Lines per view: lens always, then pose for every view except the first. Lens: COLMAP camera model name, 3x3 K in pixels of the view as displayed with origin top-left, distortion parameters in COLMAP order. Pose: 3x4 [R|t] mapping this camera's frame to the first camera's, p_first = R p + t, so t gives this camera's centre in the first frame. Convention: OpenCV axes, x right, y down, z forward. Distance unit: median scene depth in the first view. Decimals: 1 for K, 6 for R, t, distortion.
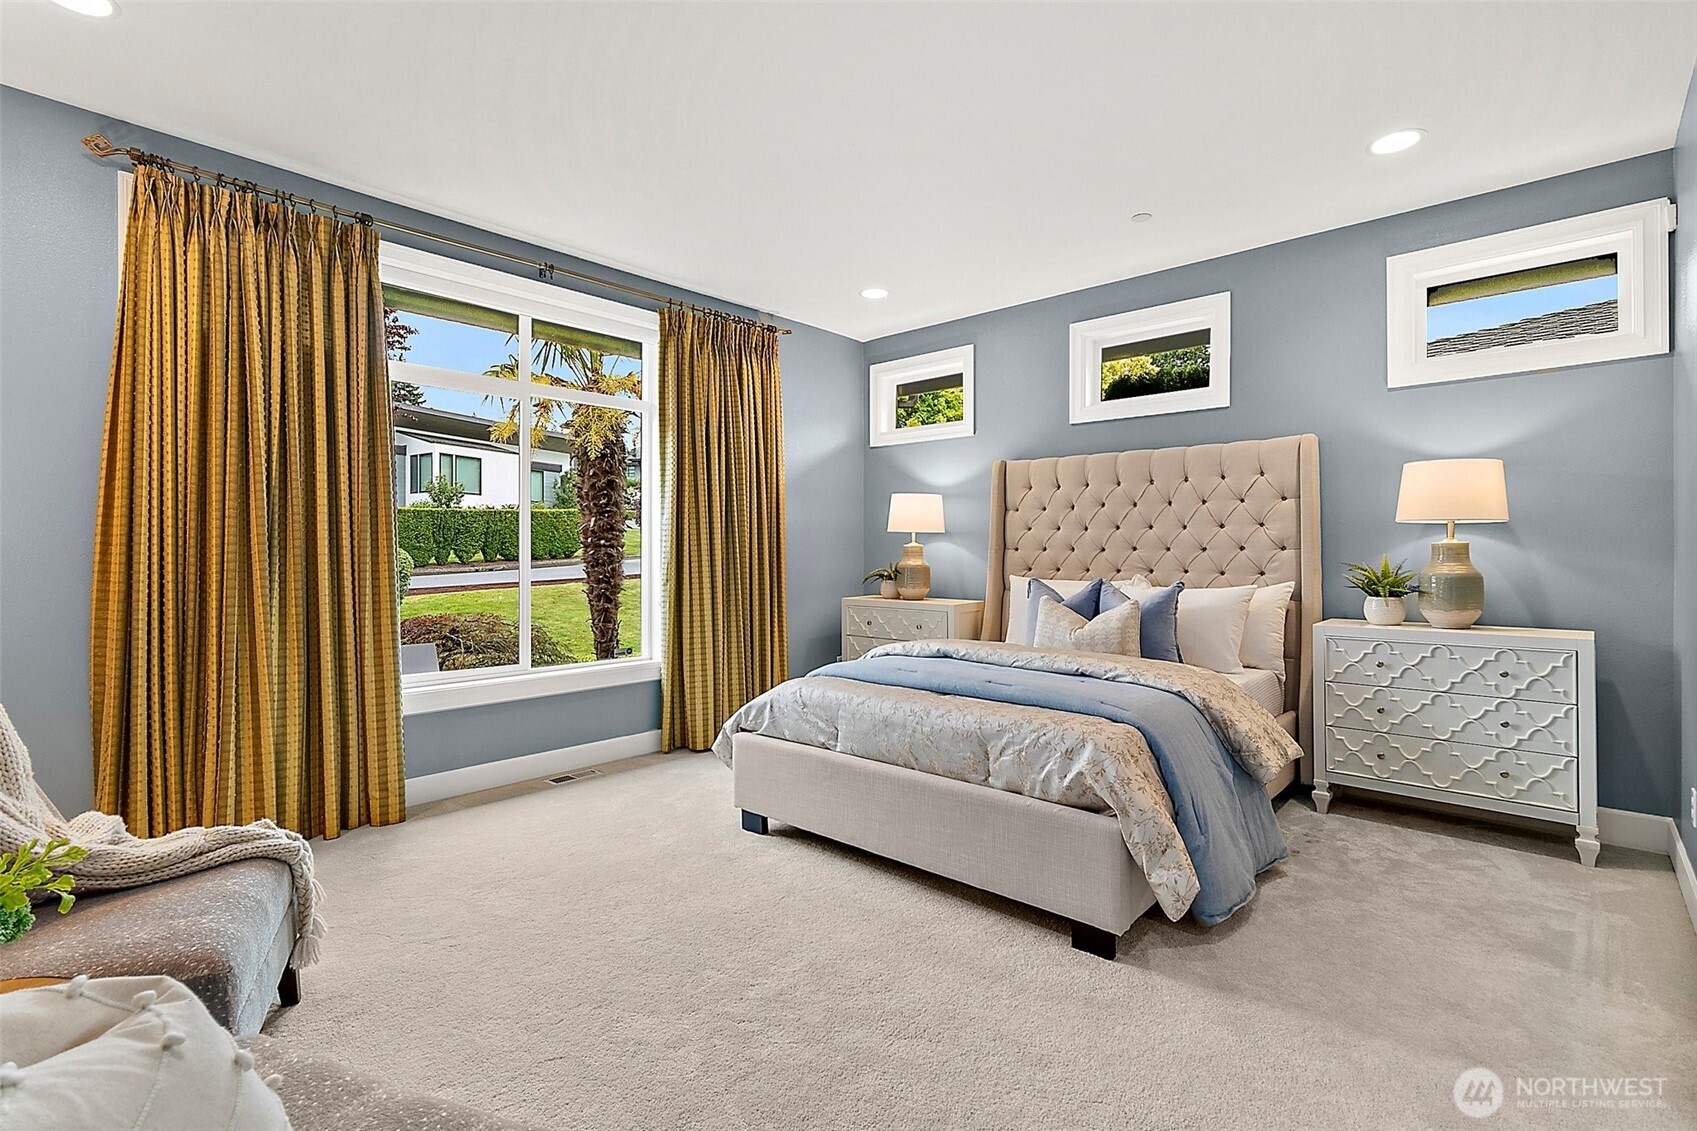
lens RADIAL K [[786.1, 0, 842.0], [0, 786.1, 561.4], [0, 0, 1]] dist [0.002421, -0.000211]
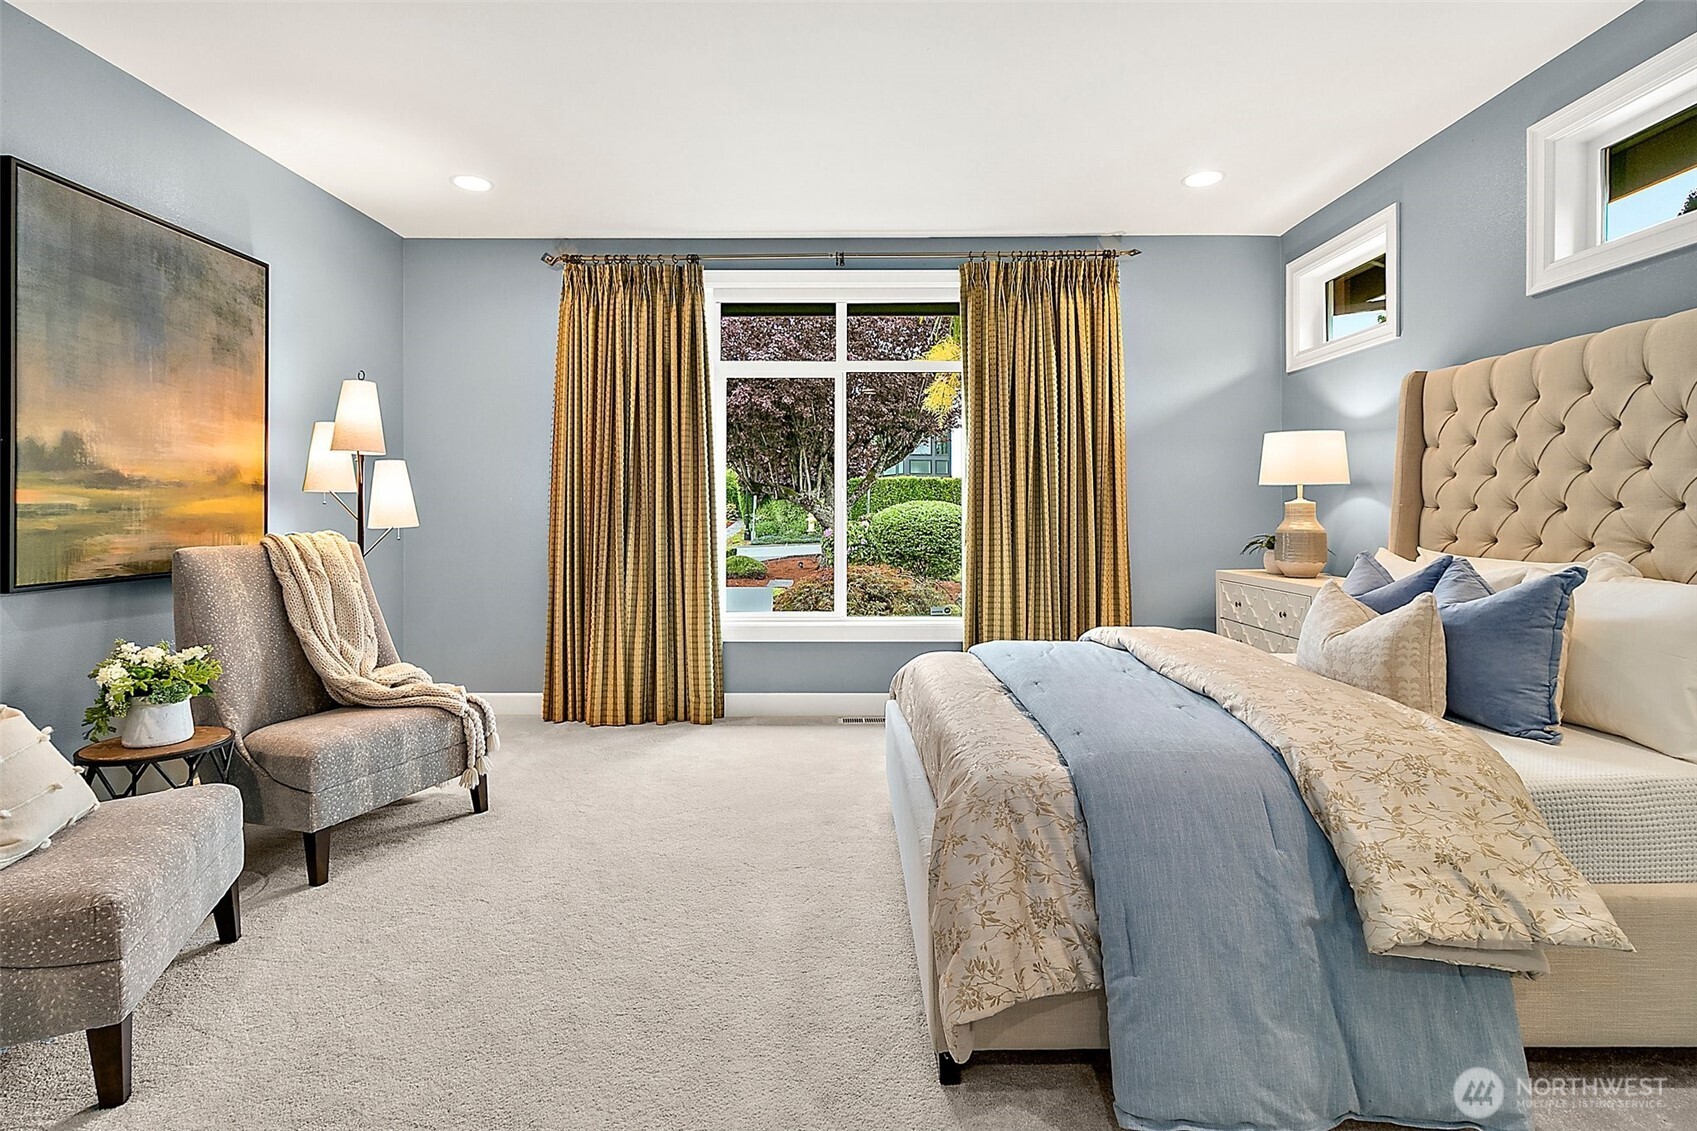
lens RADIAL K [[786.1, 0, 823.4], [0, 786.1, 518.2], [0, 0, 1]] dist [0.002421, -0.000211]
pose [[0.671227, 0.003556, -0.741243, 0.372781], [-0.008406, 0.999961, -0.002814, -0.000641], [0.741204, 0.008120, 0.671231, 0.207850]]
